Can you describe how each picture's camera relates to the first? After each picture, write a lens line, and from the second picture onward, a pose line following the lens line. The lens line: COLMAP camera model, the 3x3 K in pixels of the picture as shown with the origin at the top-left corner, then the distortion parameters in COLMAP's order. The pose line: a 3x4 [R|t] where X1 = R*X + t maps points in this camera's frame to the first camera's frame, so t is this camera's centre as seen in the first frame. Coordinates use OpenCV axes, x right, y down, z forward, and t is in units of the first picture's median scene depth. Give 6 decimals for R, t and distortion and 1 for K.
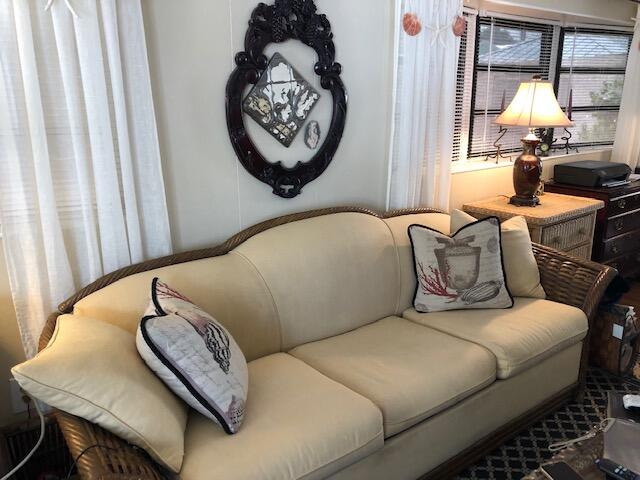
lens RADIAL K [[537.6, 0, 323.3], [0, 537.6, 241.1], [0, 0, 1]] dist [-0.008119, -0.010767]
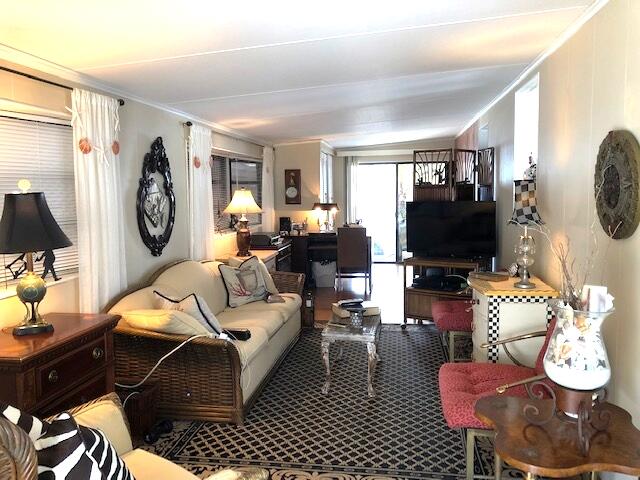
lens RADIAL K [[537.6, 0, 318.9], [0, 537.6, 239.2], [0, 0, 1]] dist [-0.008119, -0.010767]
pose [[0.732331, -0.076090, 0.676684, -0.873710], [0.202631, 0.973071, -0.109876, 0.166899], [-0.650101, 0.217583, 0.728029, -0.641509]]
